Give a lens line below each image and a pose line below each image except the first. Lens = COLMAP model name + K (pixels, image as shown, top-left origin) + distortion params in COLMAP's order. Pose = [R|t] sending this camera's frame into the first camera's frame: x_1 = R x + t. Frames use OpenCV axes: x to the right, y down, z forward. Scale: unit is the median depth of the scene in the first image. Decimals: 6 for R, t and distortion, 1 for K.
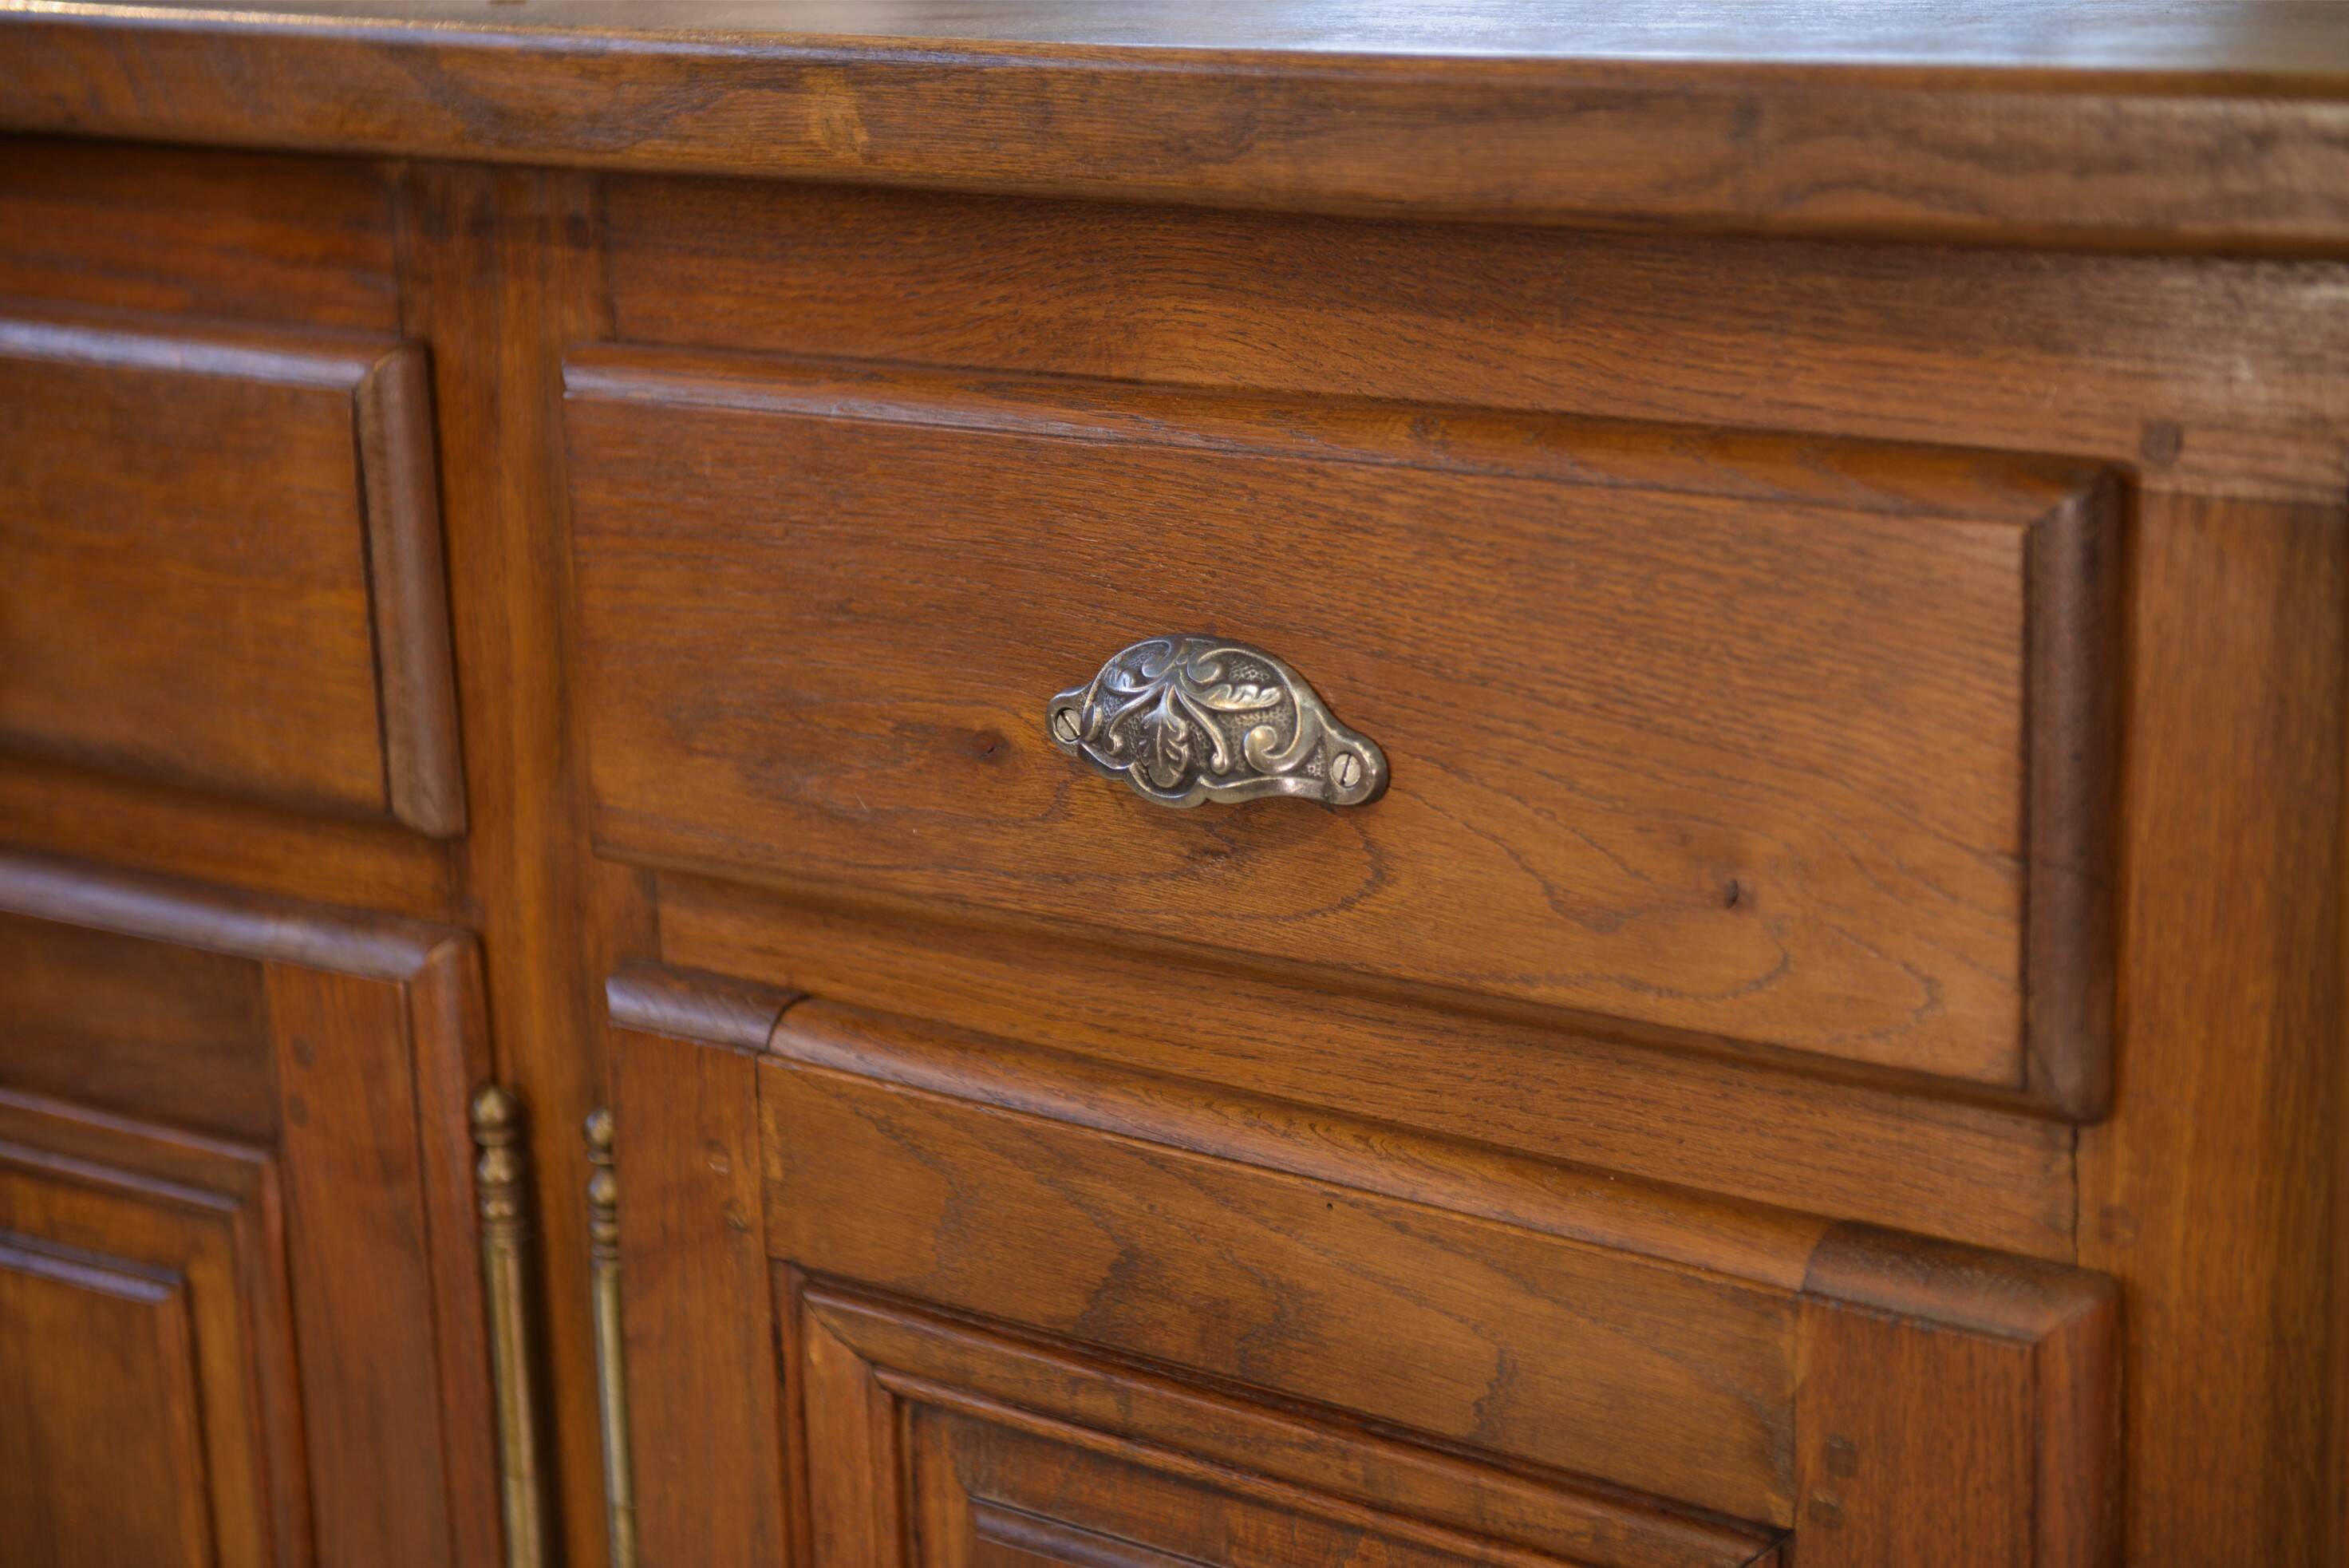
lens RADIAL K [[4449.5, 0, 1185.7], [0, 4449.5, 777.8], [0, 0, 1]] dist [0.130956, -0.358404]
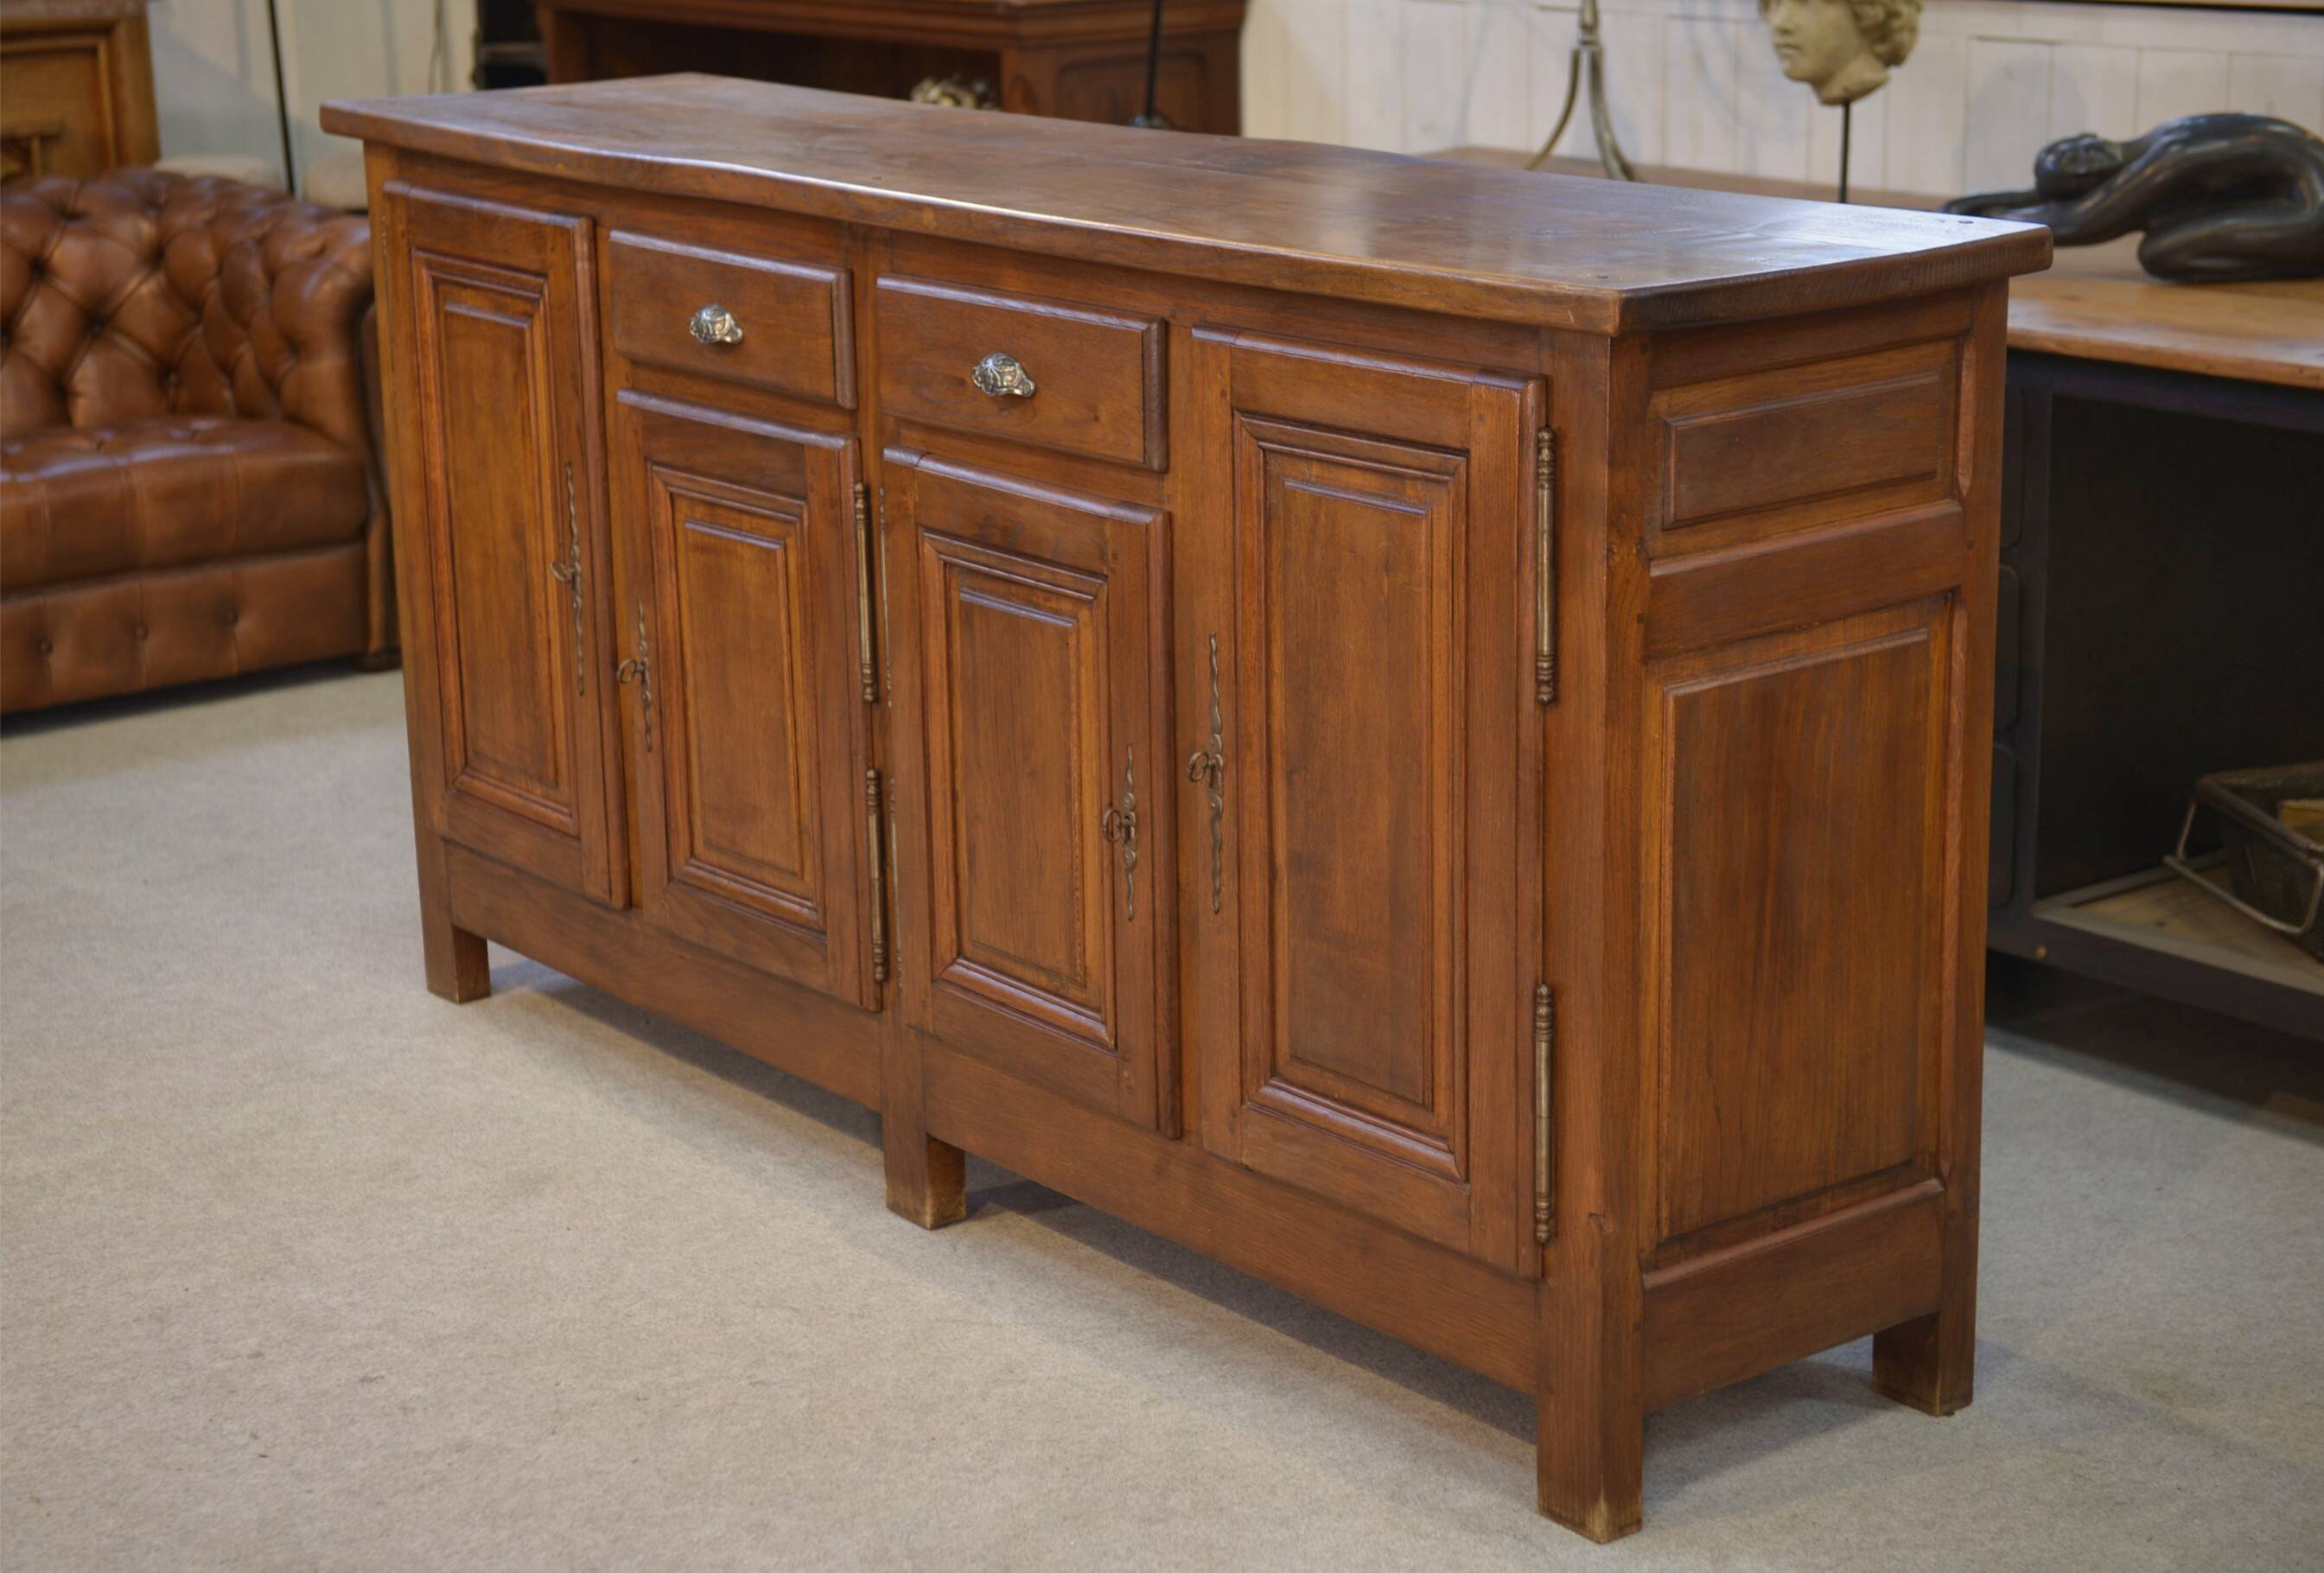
lens RADIAL K [[4212.3, 0, 1091.4], [0, 4212.3, 831.1], [0, 0, 1]] dist [0.140321, -0.125332]
pose [[0.965277, 0.084248, -0.247271, 0.968495], [-0.076106, 0.996201, 0.042318, 0.210130], [0.249897, -0.022030, 0.968022, -2.443632]]
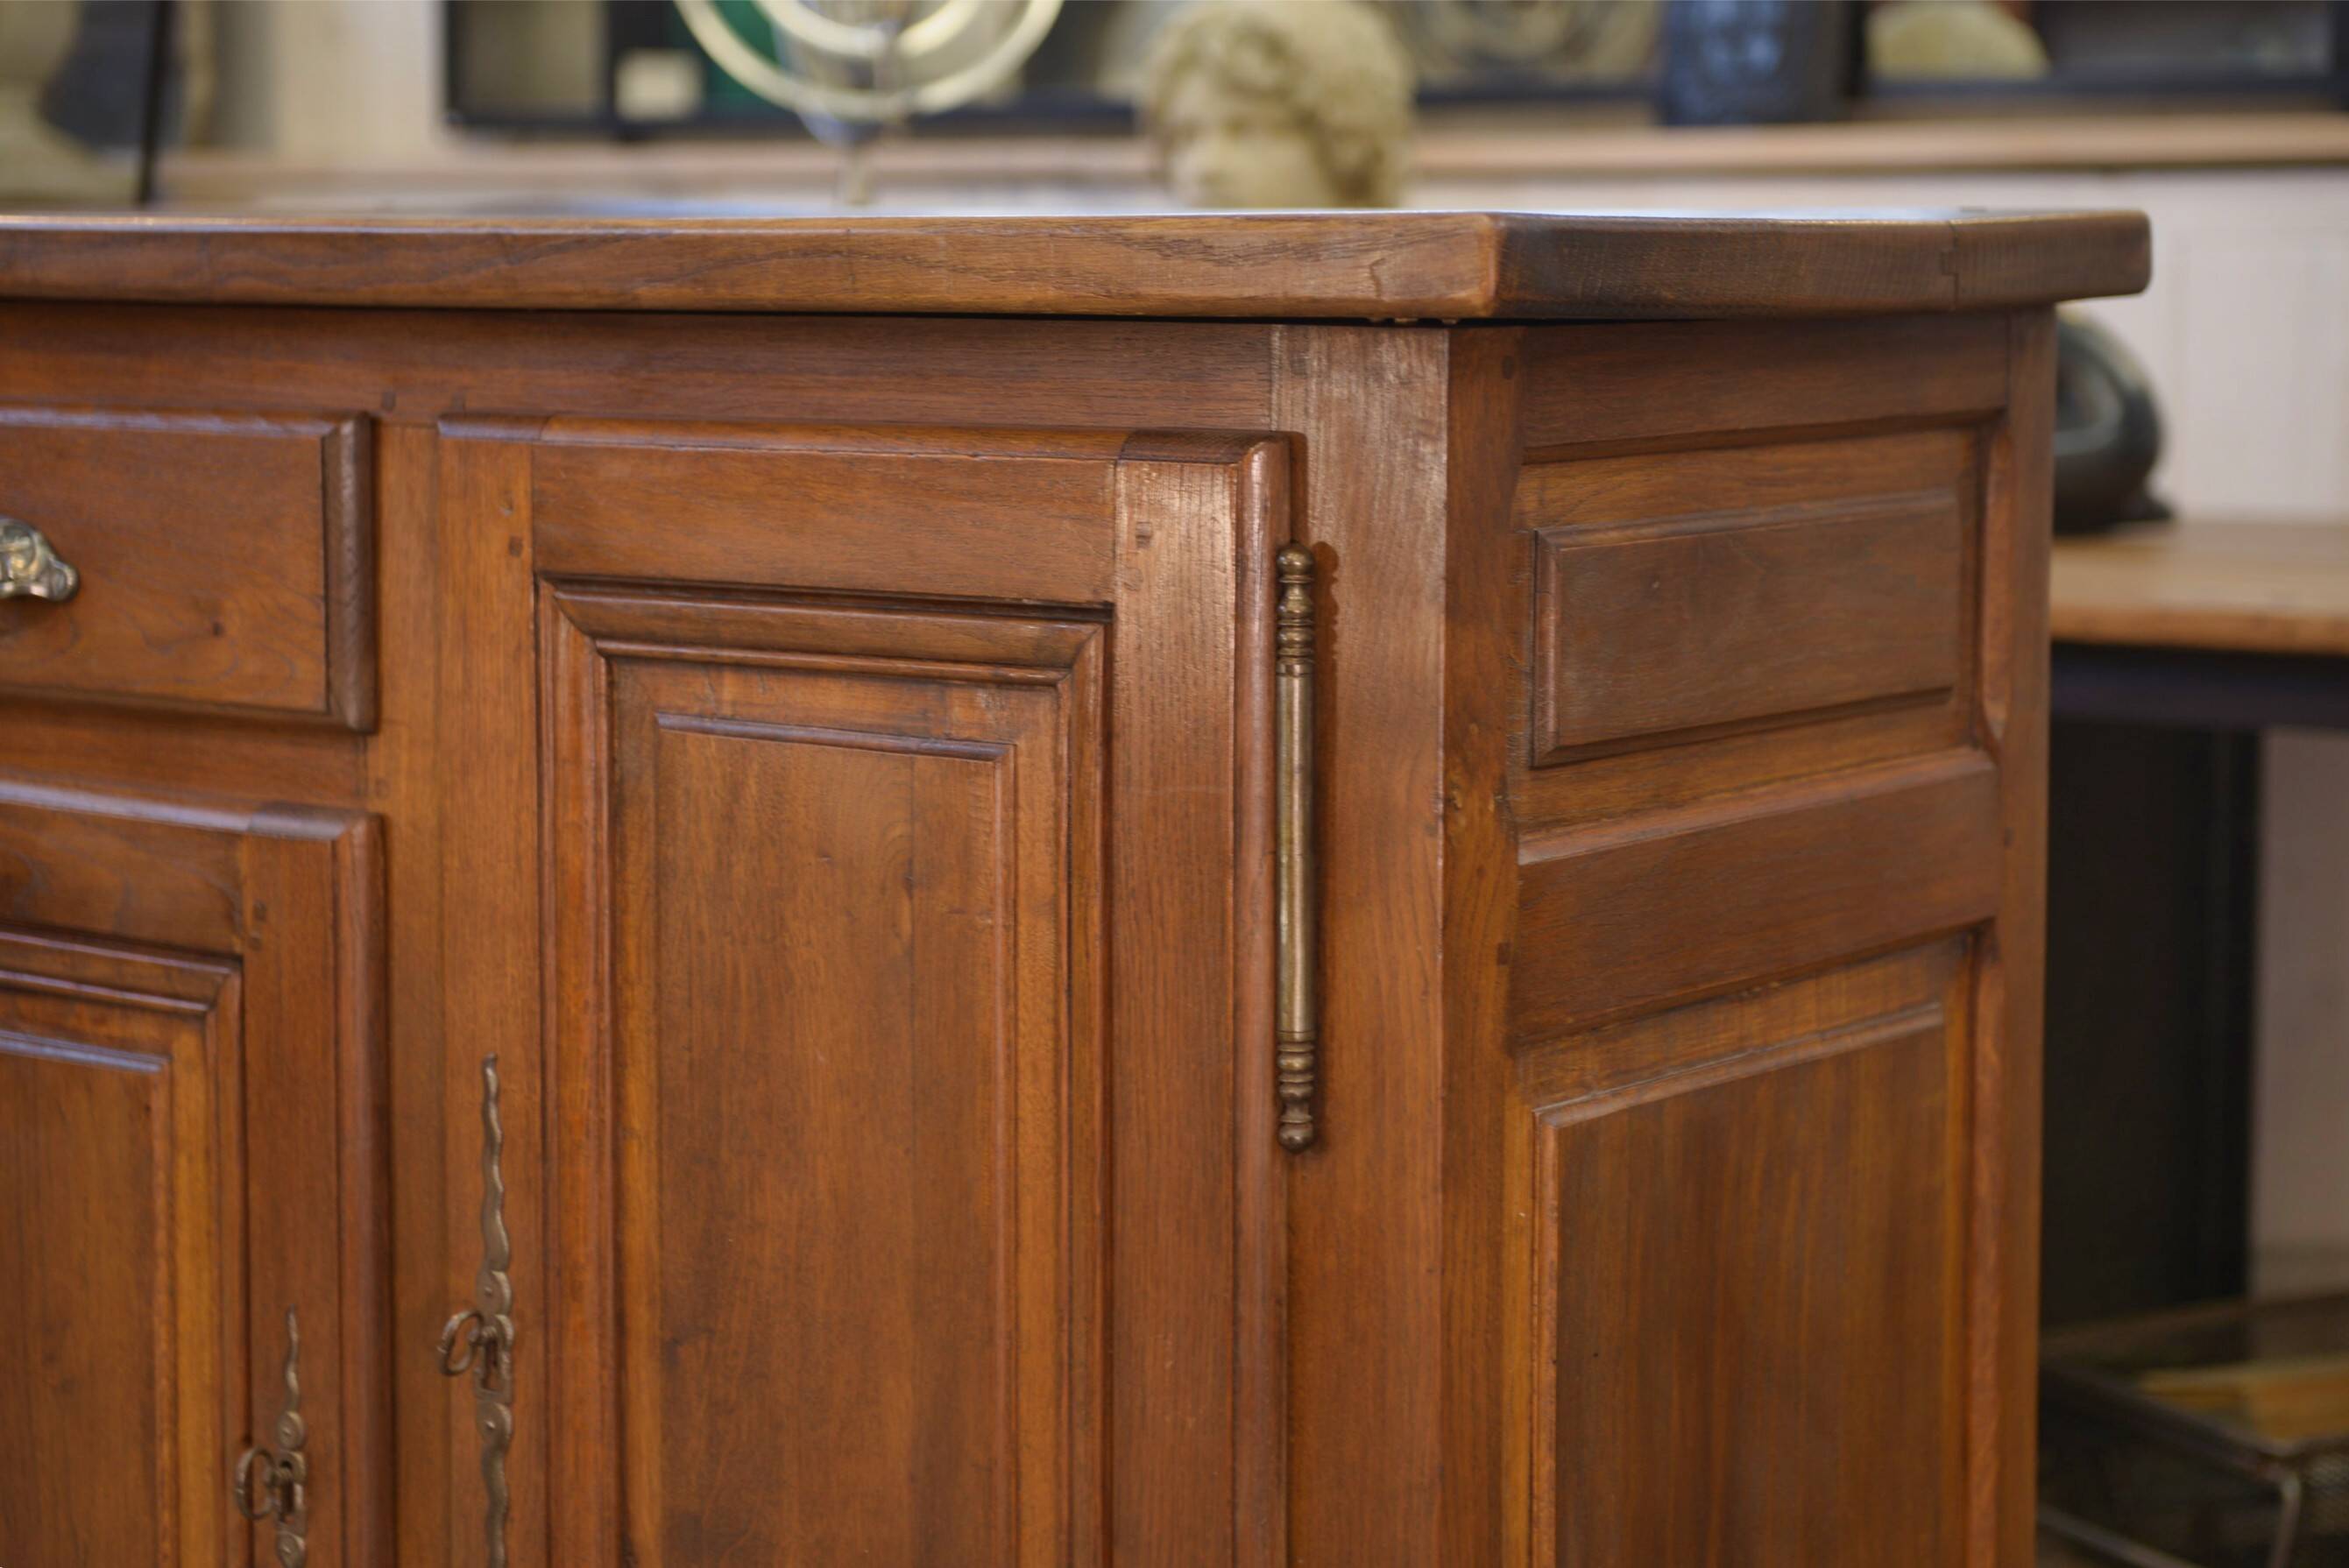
lens RADIAL K [[4893.8, 0, 1184.1], [0, 4893.8, 779.9], [0, 0, 1]] dist [0.142792, -0.383117]
pose [[0.999270, 0.038205, 0.000651, 0.480976], [-0.037814, 0.991214, -0.126747, 0.308392], [-0.005488, 0.126629, 0.991935, -1.037715]]
